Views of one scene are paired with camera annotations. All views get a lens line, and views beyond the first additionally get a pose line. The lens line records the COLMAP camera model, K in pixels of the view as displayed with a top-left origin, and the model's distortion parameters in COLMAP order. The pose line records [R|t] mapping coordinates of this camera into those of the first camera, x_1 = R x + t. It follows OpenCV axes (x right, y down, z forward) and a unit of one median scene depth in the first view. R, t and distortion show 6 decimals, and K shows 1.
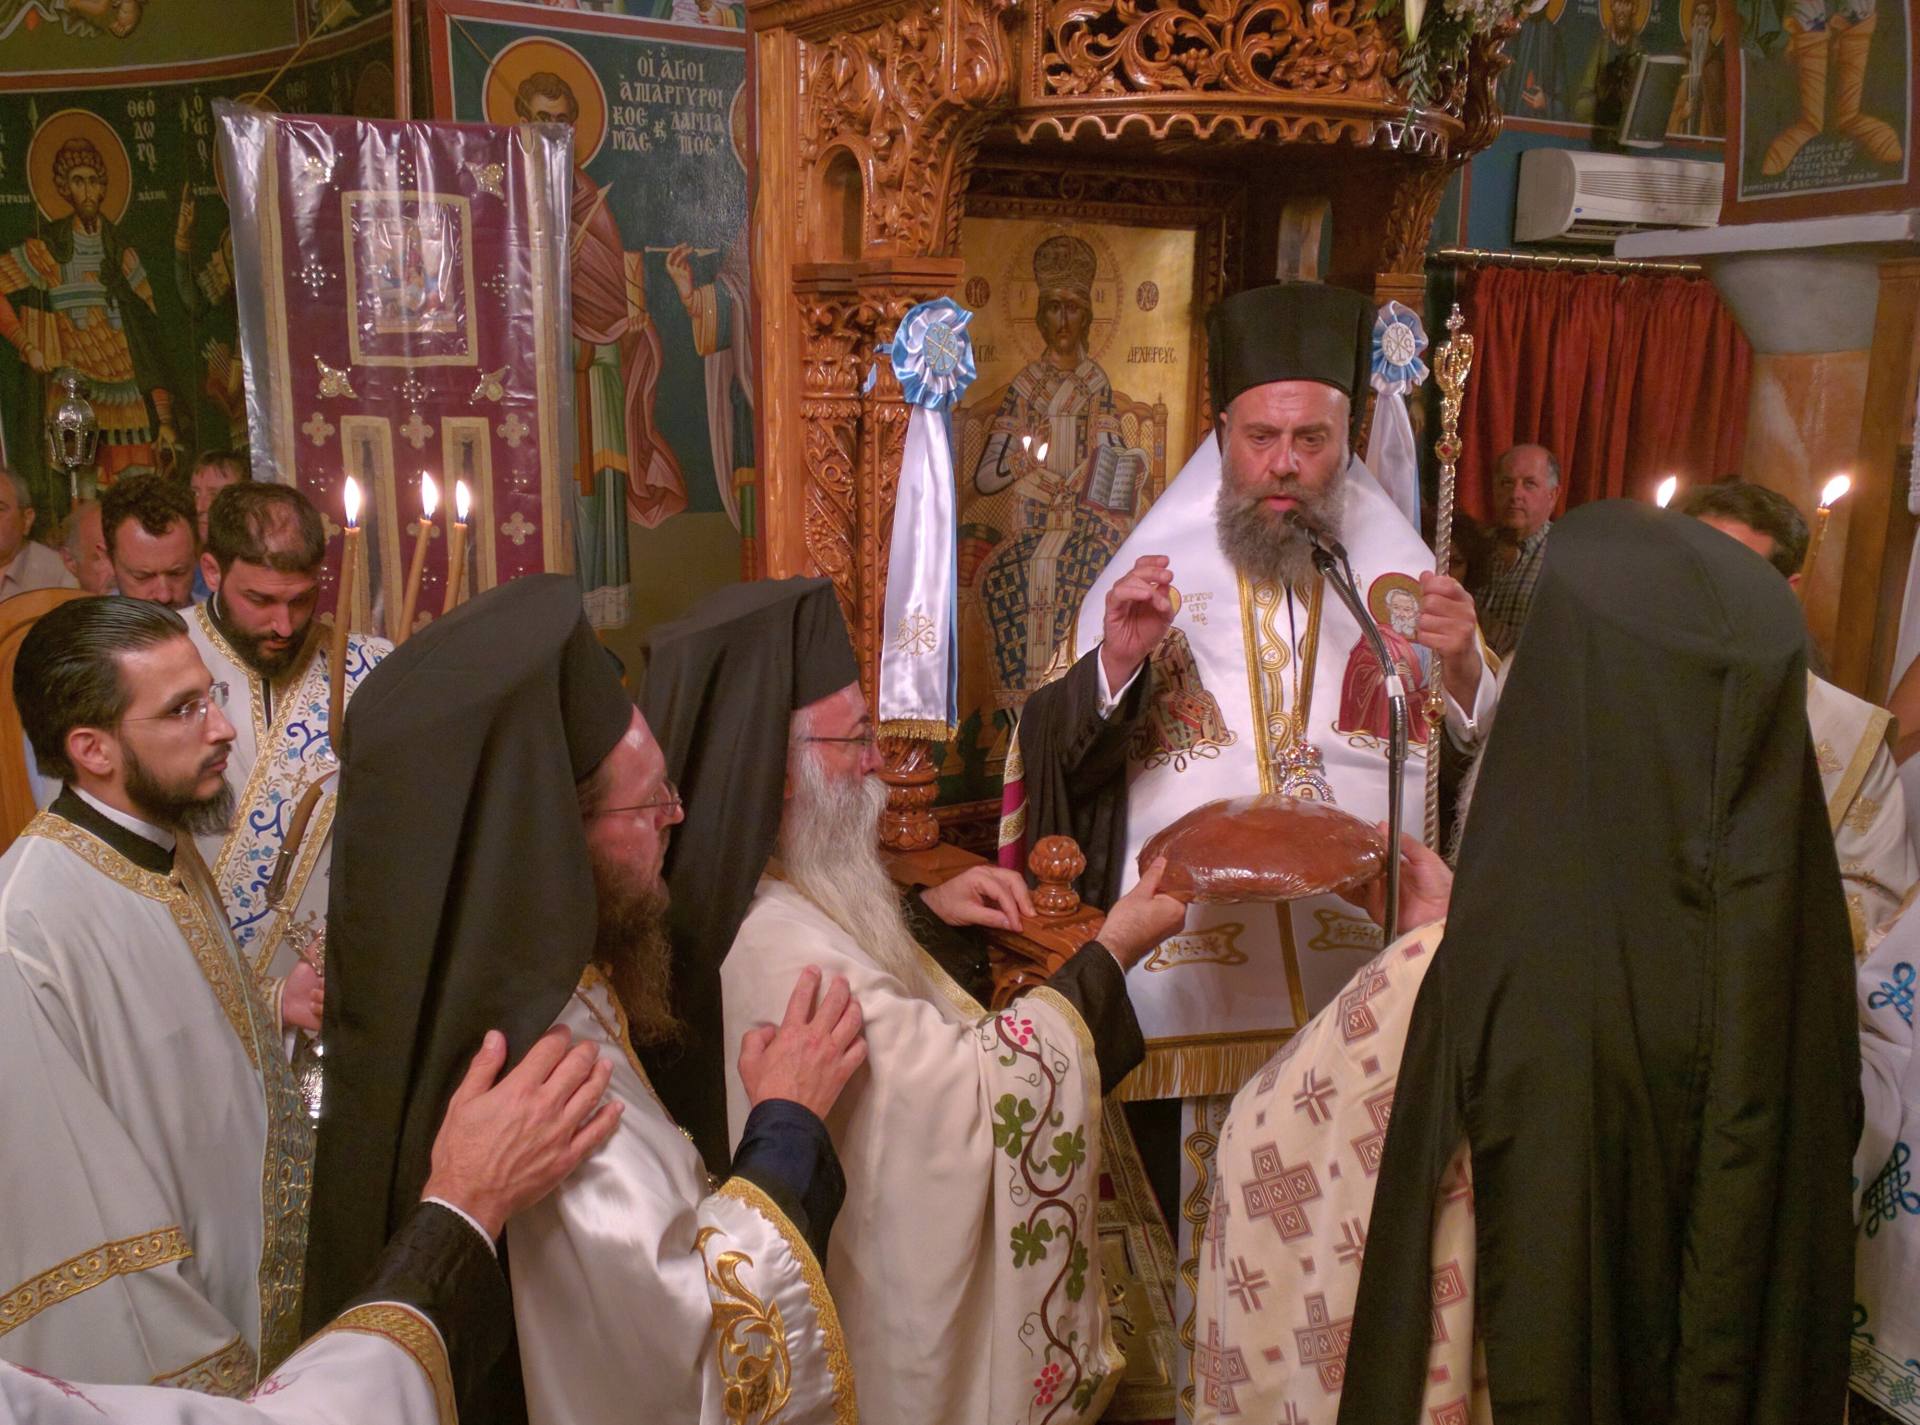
lens RADIAL K [[1785.2, 0, 887.5], [0, 1785.2, 820.9], [0, 0, 1]] dist [0.019314, 0.000000]
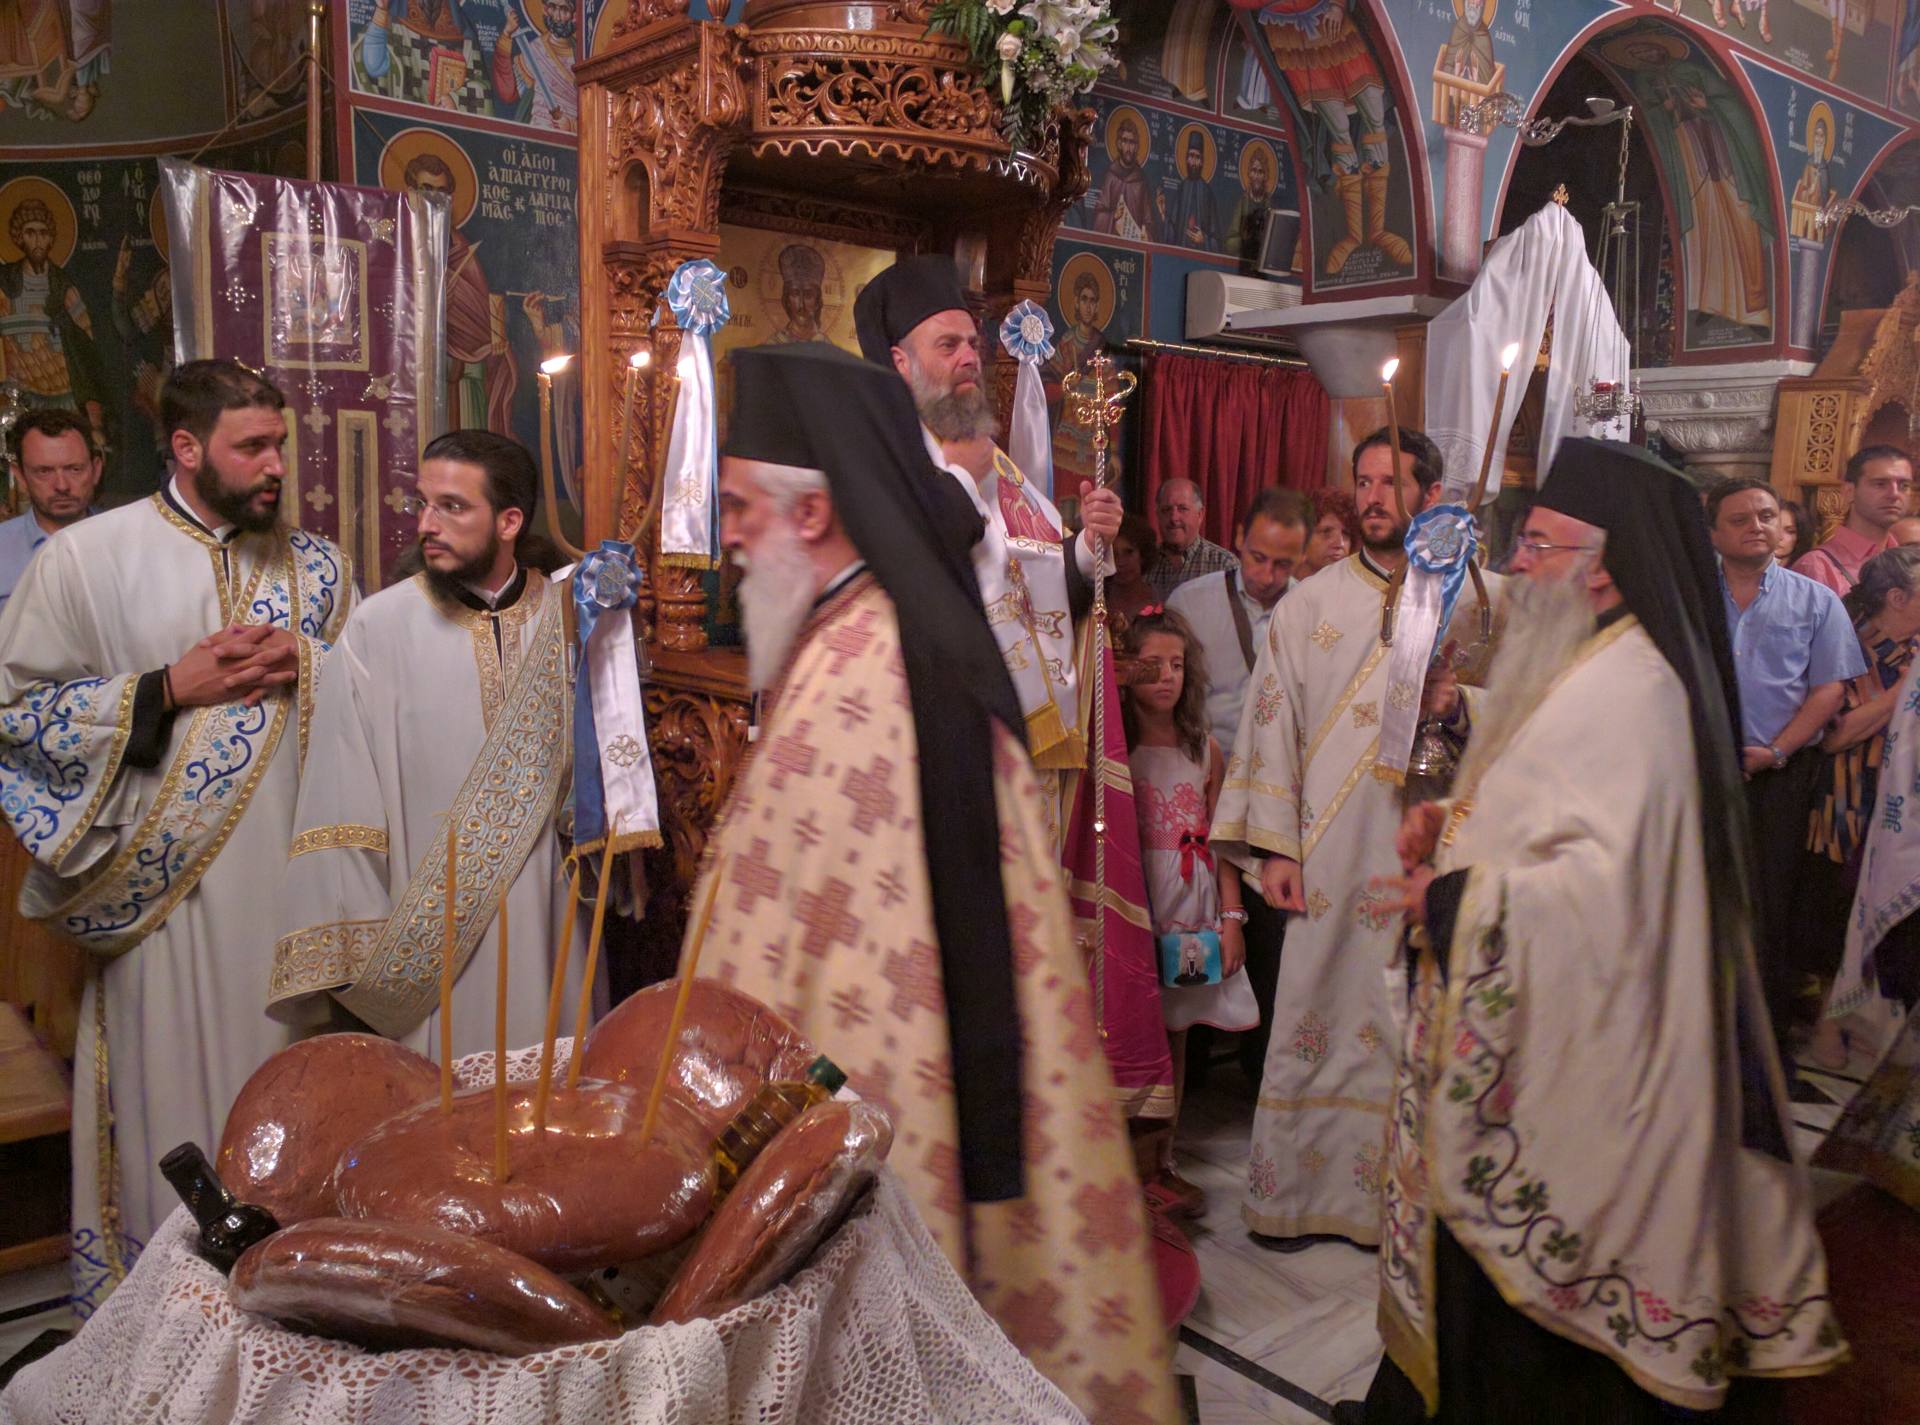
lens RADIAL K [[1569.6, 0, 951.5], [0, 1569.6, 713.2], [0, 0, 1]] dist [0.030478, -0.013320]
pose [[0.990717, 0.004929, 0.135854, 0.031562], [0.010501, 0.993582, -0.112628, 0.121770], [-0.135537, 0.113009, 0.984306, -0.138054]]
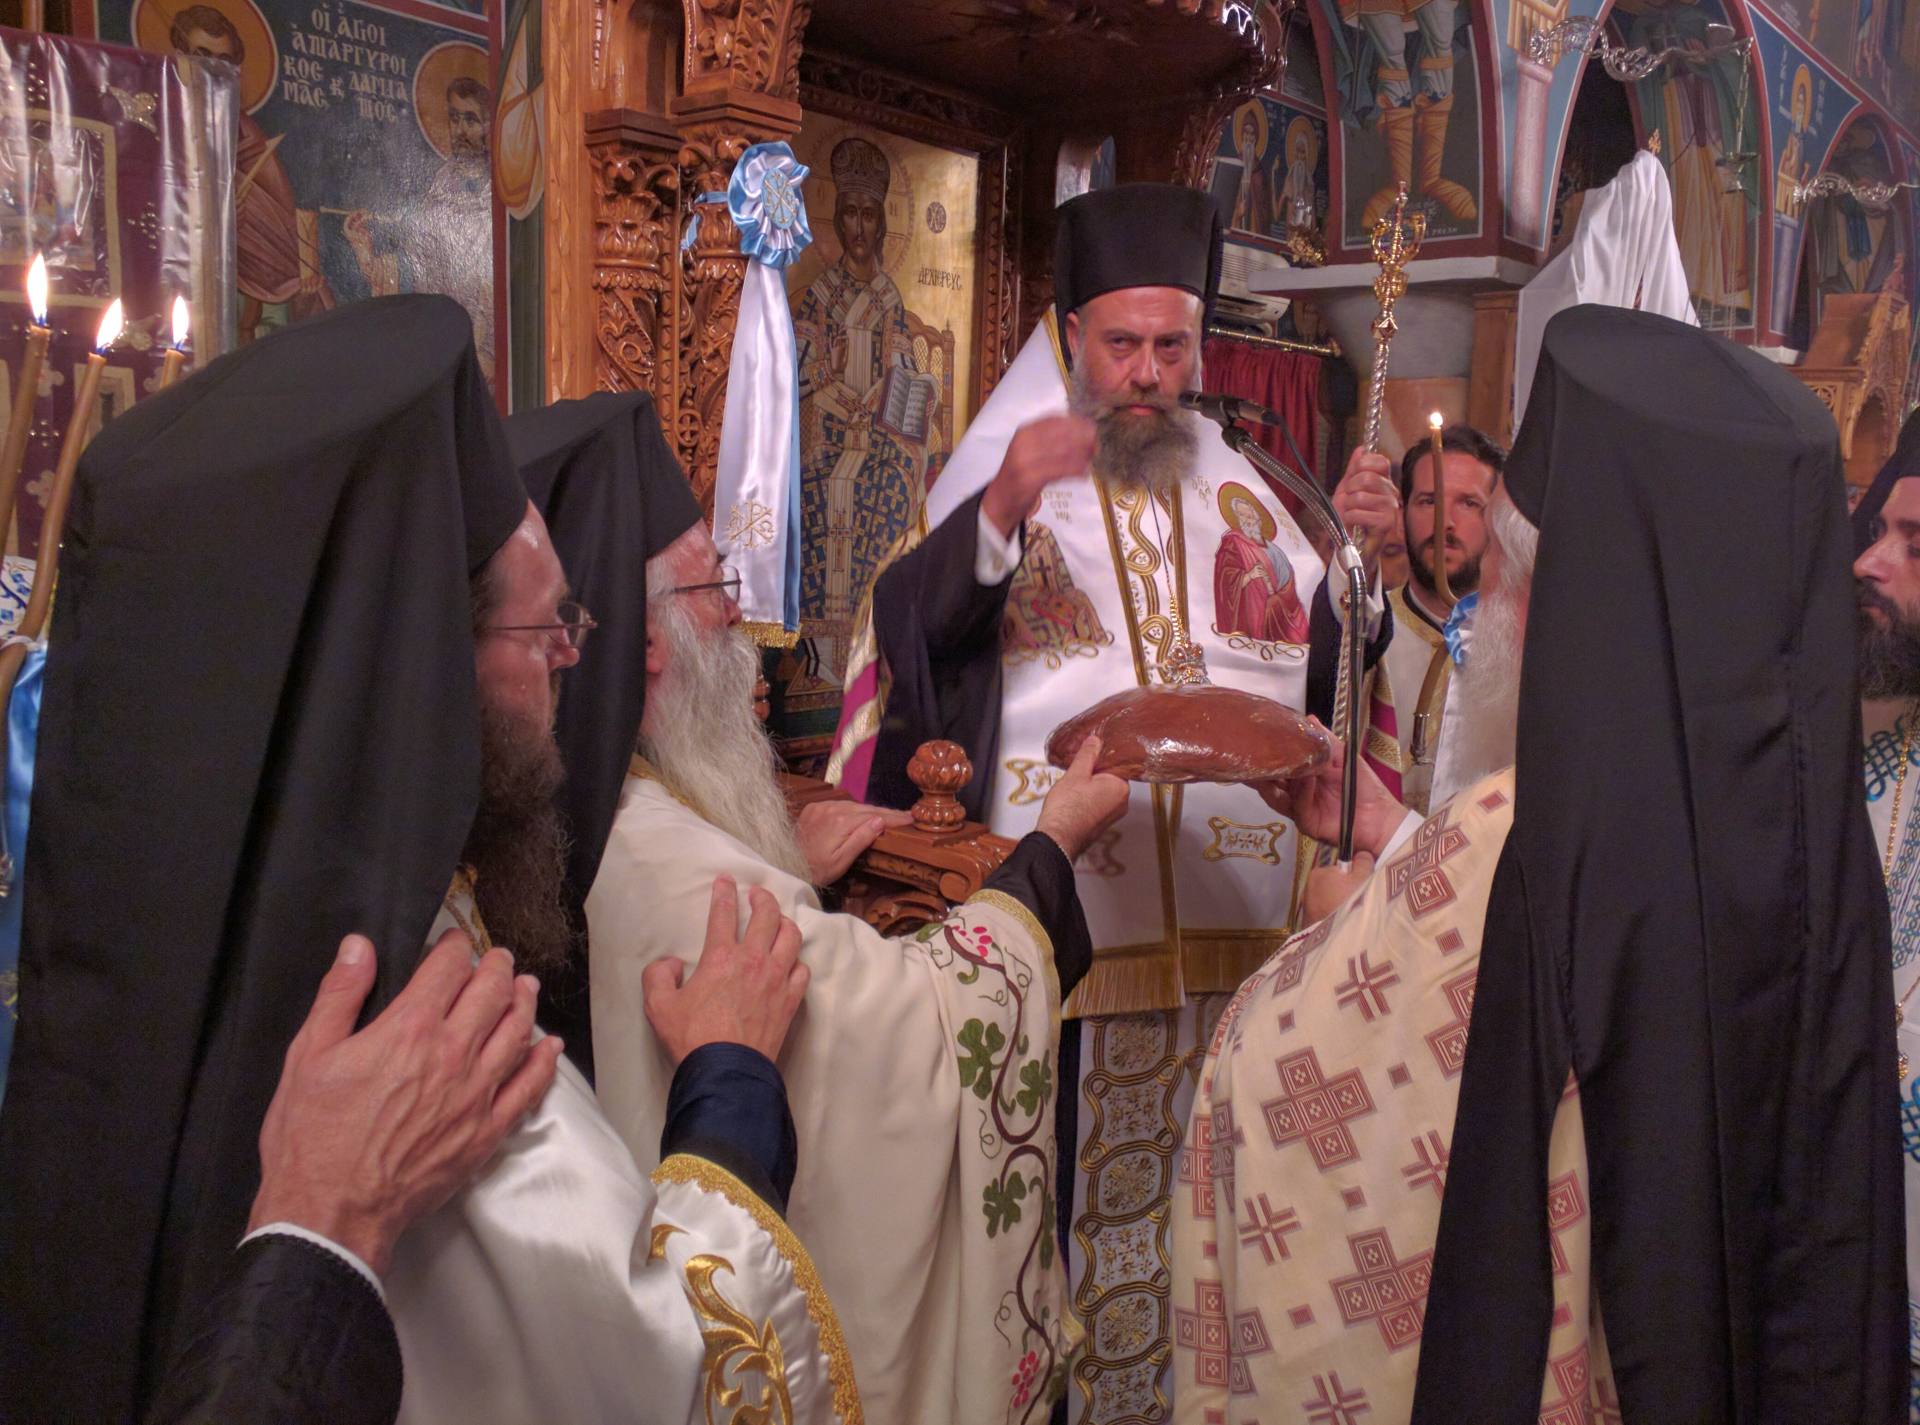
lens RADIAL K [[1569.6, 0, 988.2], [0, 1569.6, 714.0], [0, 0, 1]] dist [0.030478, -0.013320]
pose [[0.952366, -0.011546, 0.304738, -0.061711], [0.039397, 0.995567, -0.085403, 0.033288], [-0.302401, 0.093341, 0.948599, 0.137754]]
